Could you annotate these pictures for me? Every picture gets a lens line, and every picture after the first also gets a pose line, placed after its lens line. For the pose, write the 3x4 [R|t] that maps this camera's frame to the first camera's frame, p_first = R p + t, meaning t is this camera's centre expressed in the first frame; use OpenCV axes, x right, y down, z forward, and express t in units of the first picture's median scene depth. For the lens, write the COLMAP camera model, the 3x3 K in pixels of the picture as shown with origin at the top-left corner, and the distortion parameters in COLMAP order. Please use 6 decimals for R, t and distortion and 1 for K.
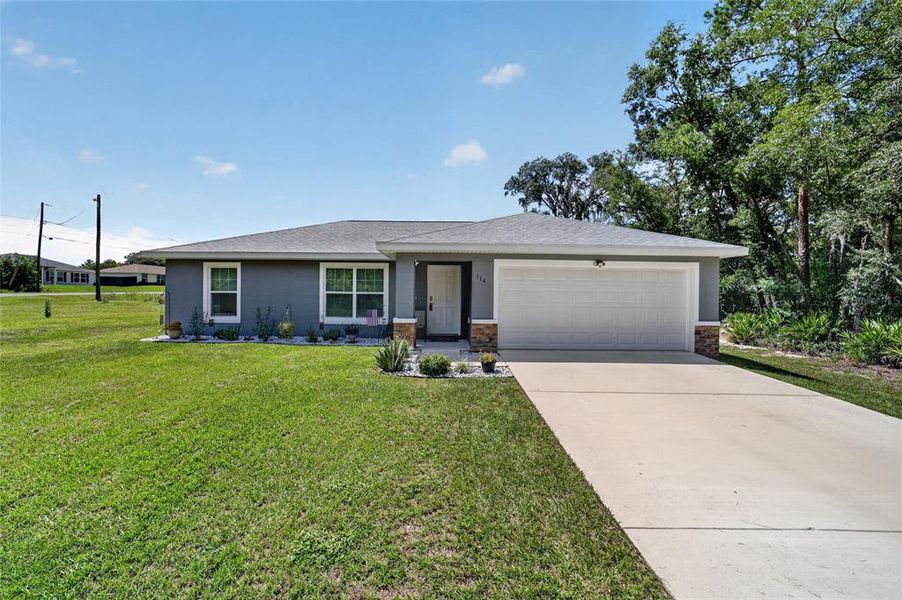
lens RADIAL K [[353.5, 0, 448.4], [0, 353.5, 293.4], [0, 0, 1]] dist [-0.038180, 0.008743]
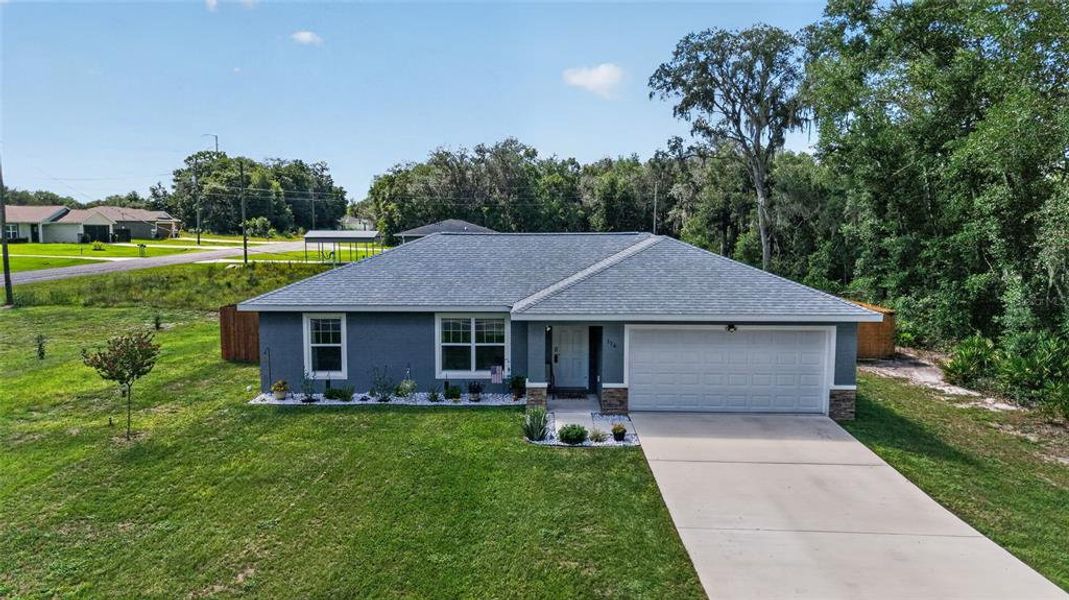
lens RADIAL K [[704.6, 0, 530.1], [0, 704.6, 305.6], [0, 0, 1]] dist [0.048810, -0.053755]
pose [[0.999884, -0.008521, -0.012638, -0.093308], [0.009879, 0.993703, 0.111607, -0.304857], [0.011608, -0.111718, 0.993672, -0.805435]]
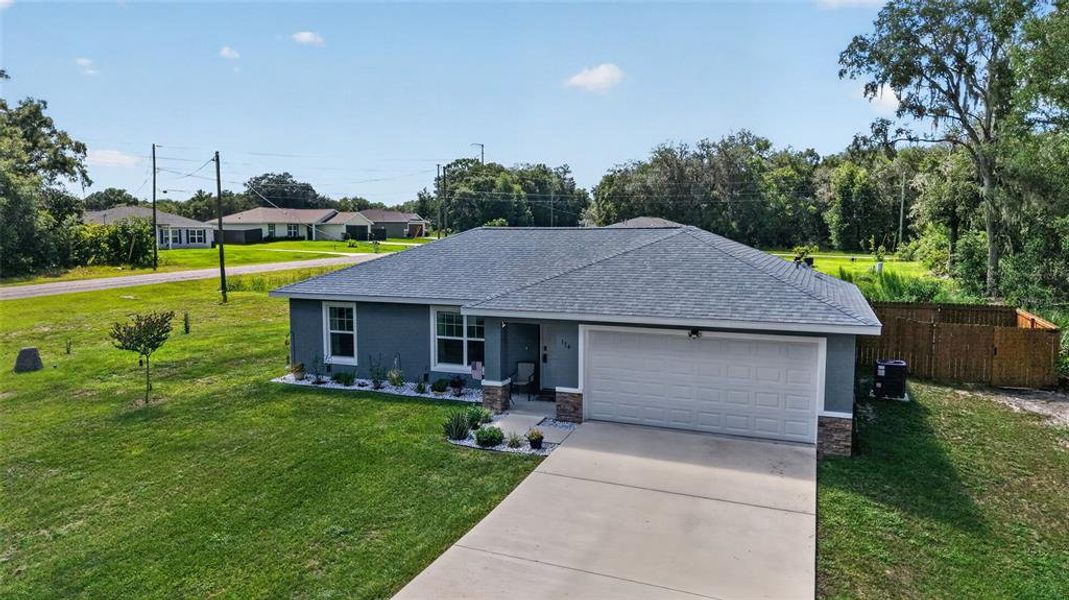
lens RADIAL K [[704.6, 0, 529.2], [0, 704.6, 297.1], [0, 0, 1]] dist [0.048810, -0.053755]
pose [[0.929058, 0.022809, -0.369231, 0.556743], [0.013595, 0.995318, 0.095693, -0.280089], [0.369685, -0.093924, 0.924398, -0.607499]]
